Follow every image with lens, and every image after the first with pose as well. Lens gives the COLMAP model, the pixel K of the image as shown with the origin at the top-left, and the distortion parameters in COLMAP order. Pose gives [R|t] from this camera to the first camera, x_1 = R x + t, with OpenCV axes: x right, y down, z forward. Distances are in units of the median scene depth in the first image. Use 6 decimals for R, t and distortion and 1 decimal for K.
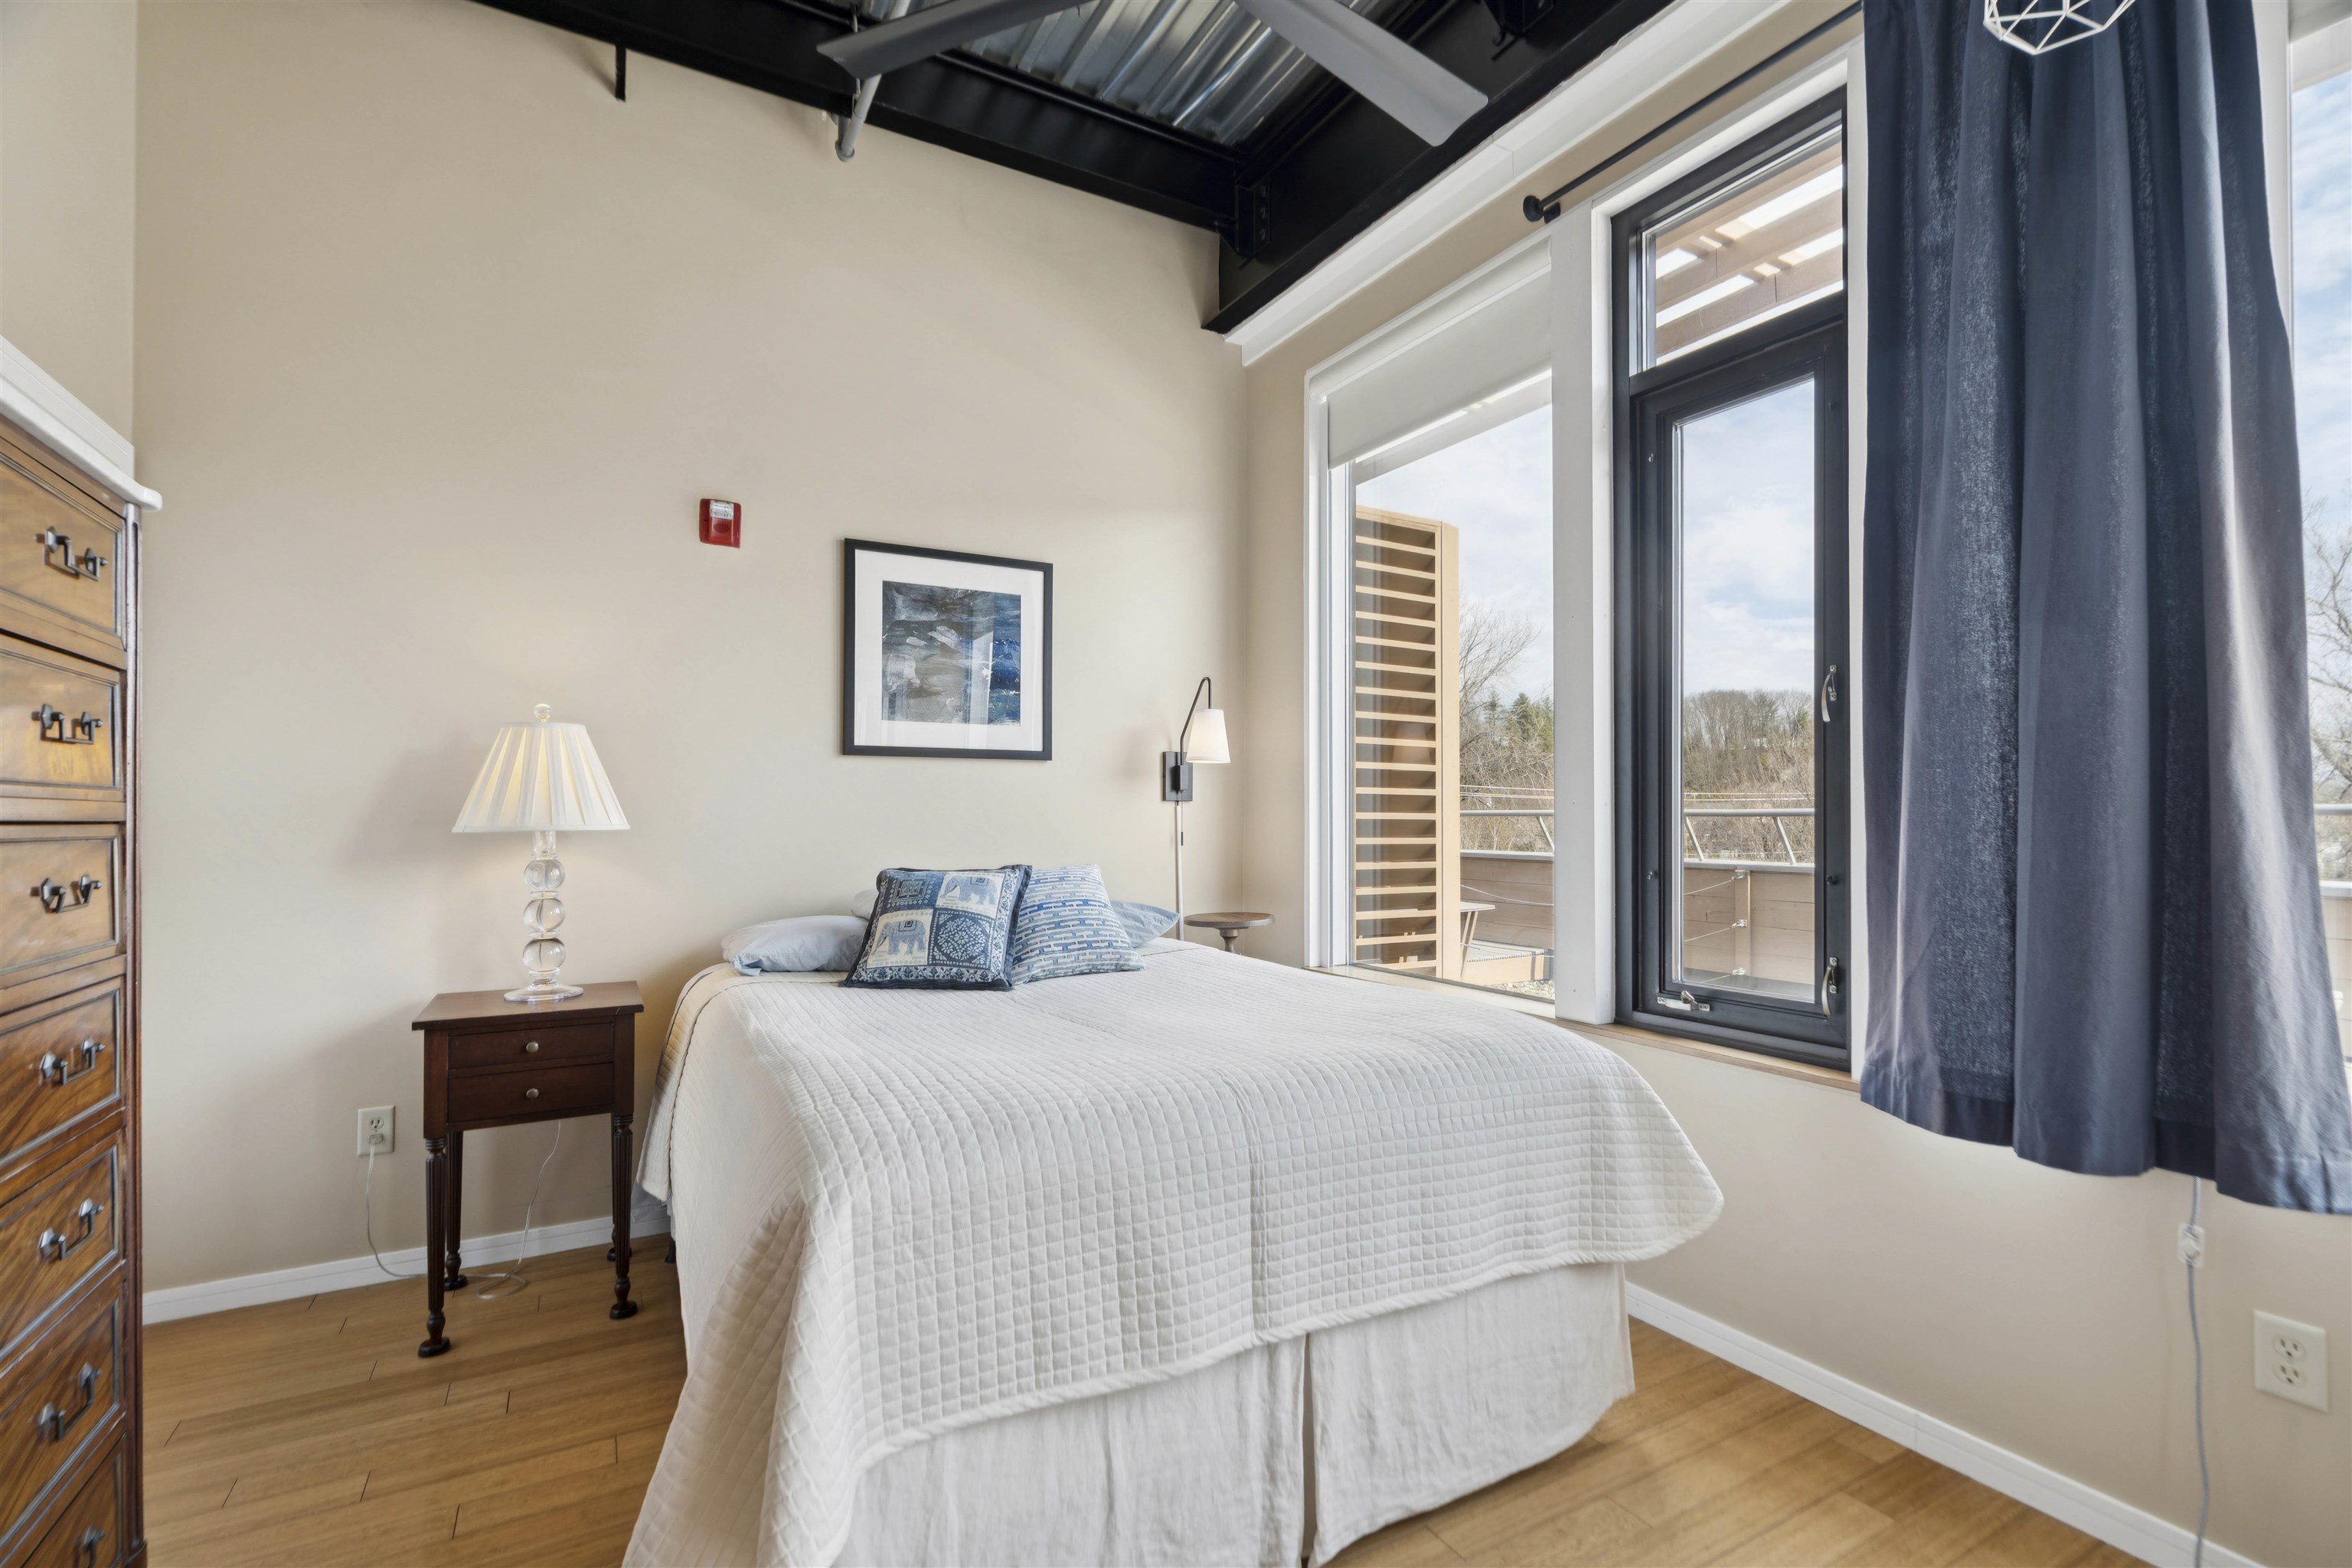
lens RADIAL K [[1056.0, 0, 1172.6], [0, 1056.0, 790.6], [0, 0, 1]] dist [-0.004902, 0.004595]
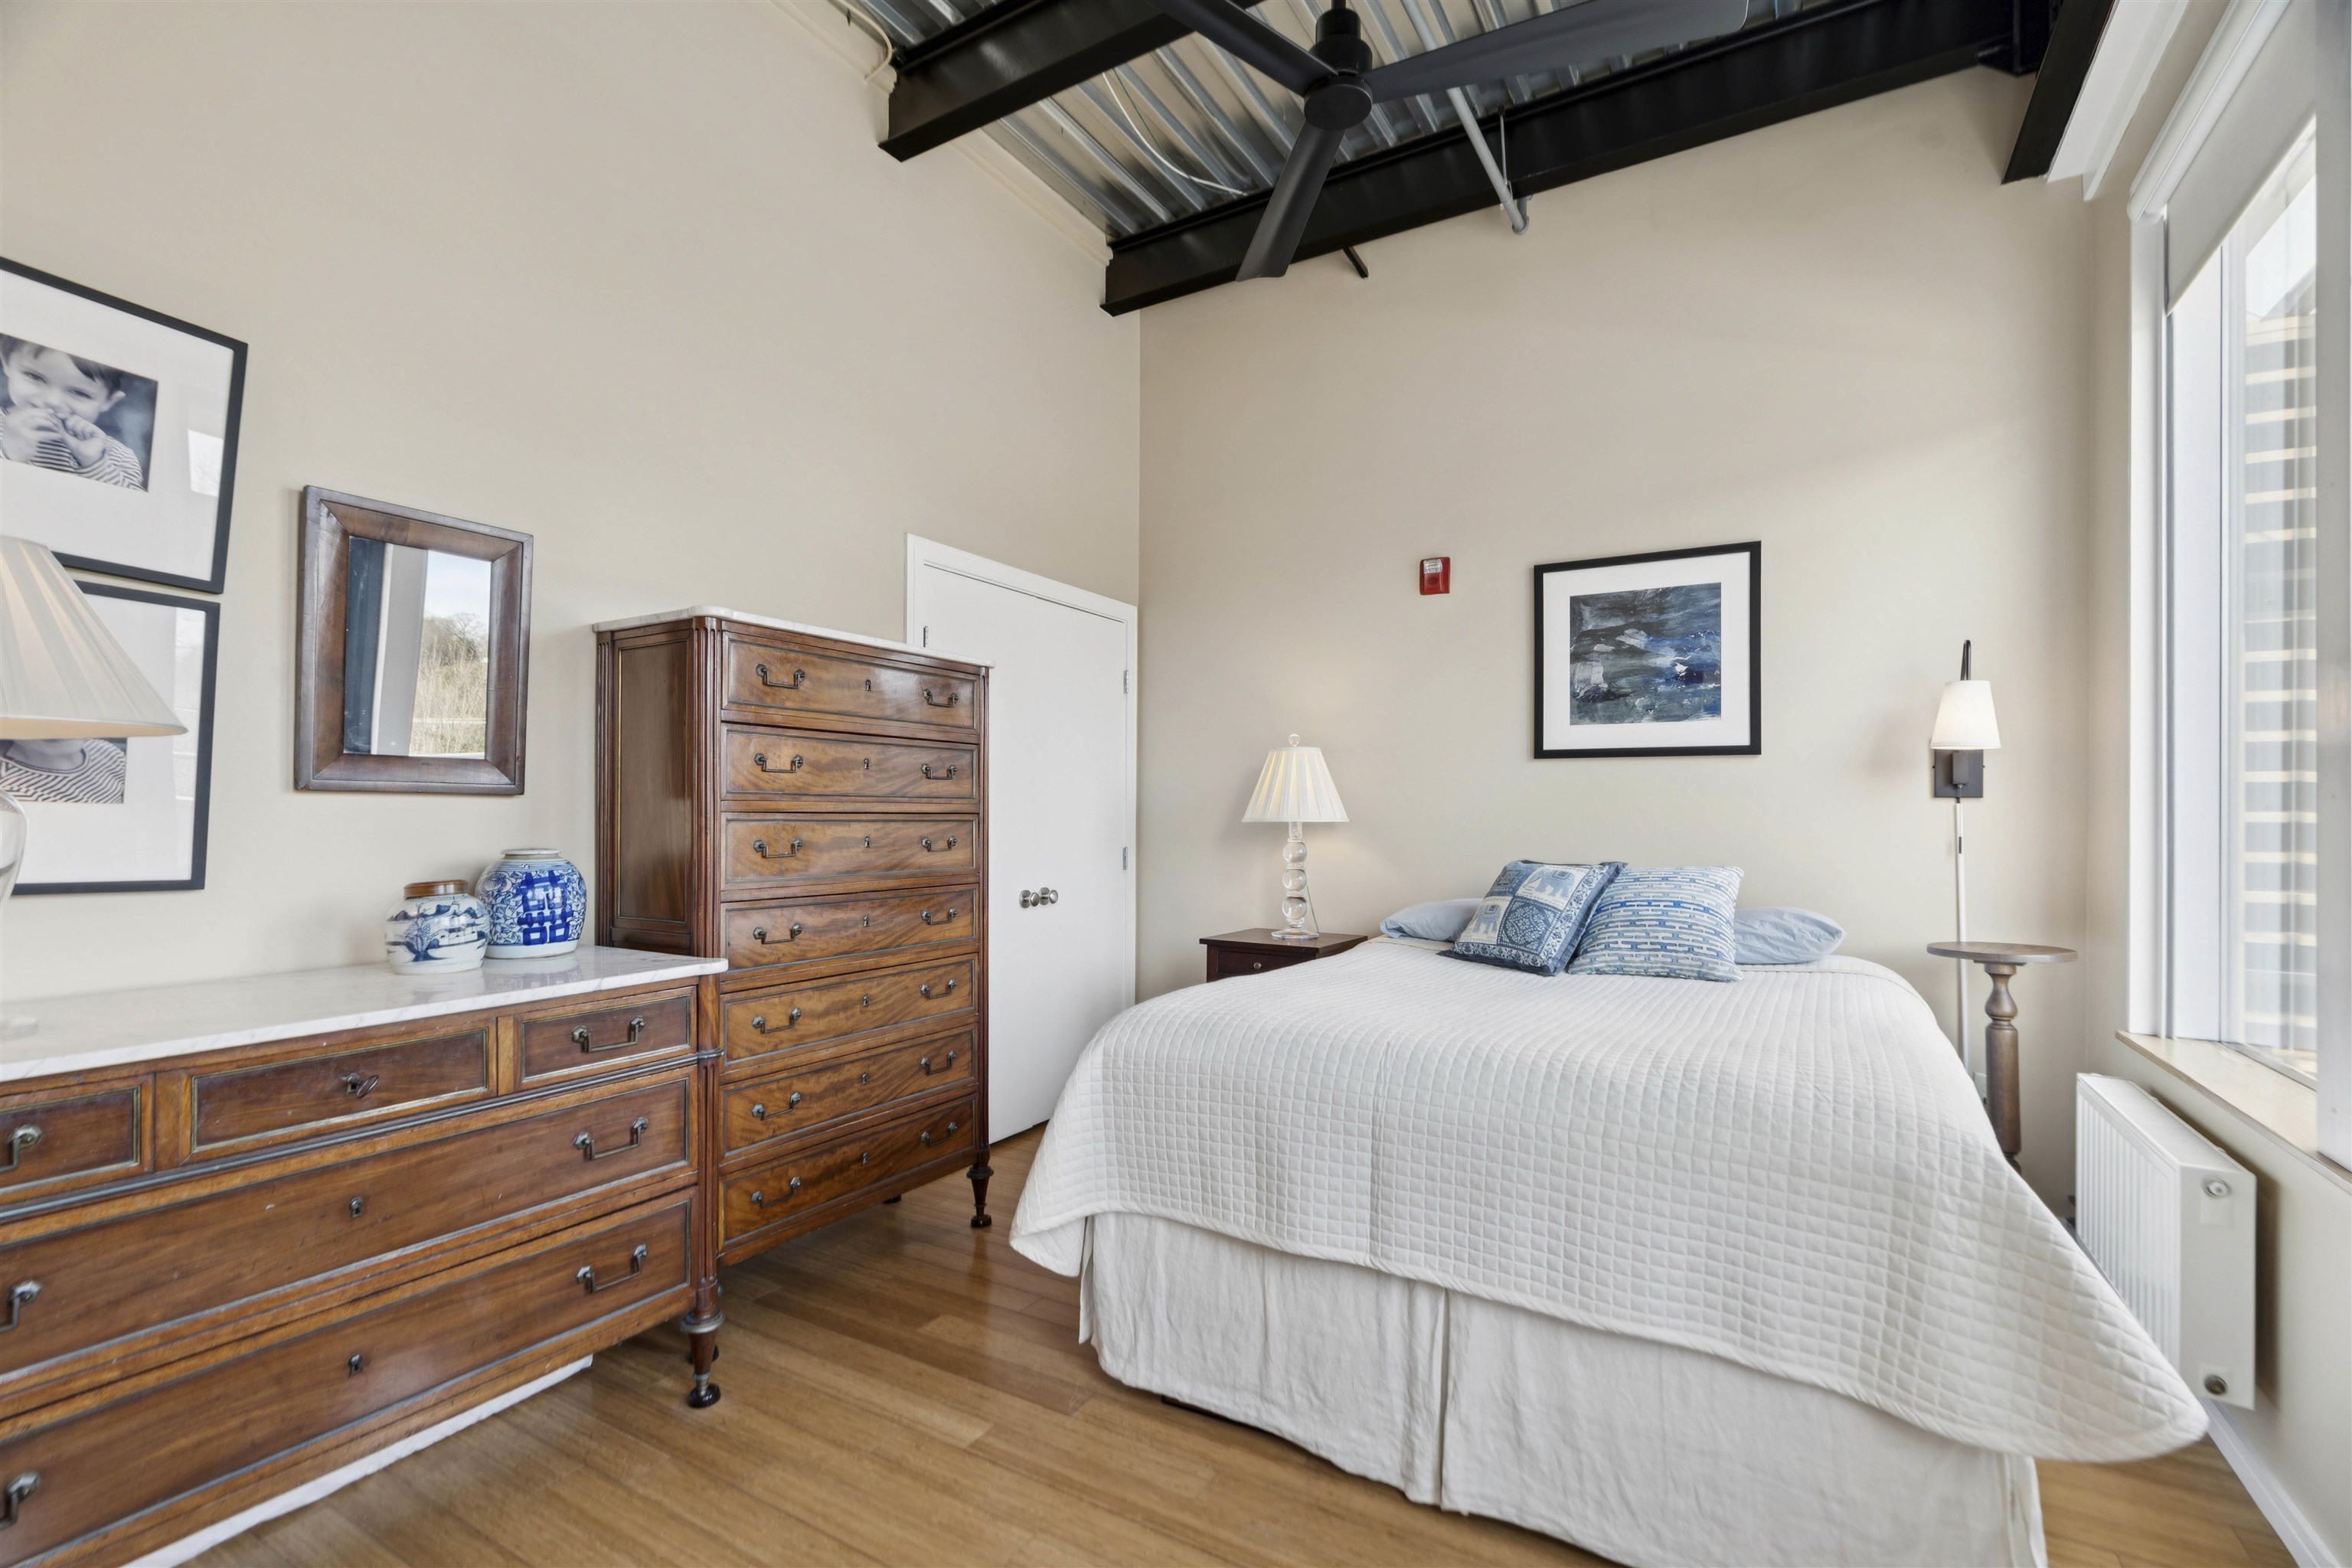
lens RADIAL K [[1049.4, 0, 1176.0], [0, 1049.4, 784.0], [0, 0, 1]] dist [-0.001996, 0.004674]
pose [[0.504144, -0.019569, -0.863398, 0.545397], [0.014762, 0.999792, -0.014041, 0.003174], [0.863494, -0.005666, 0.504328, 0.129686]]
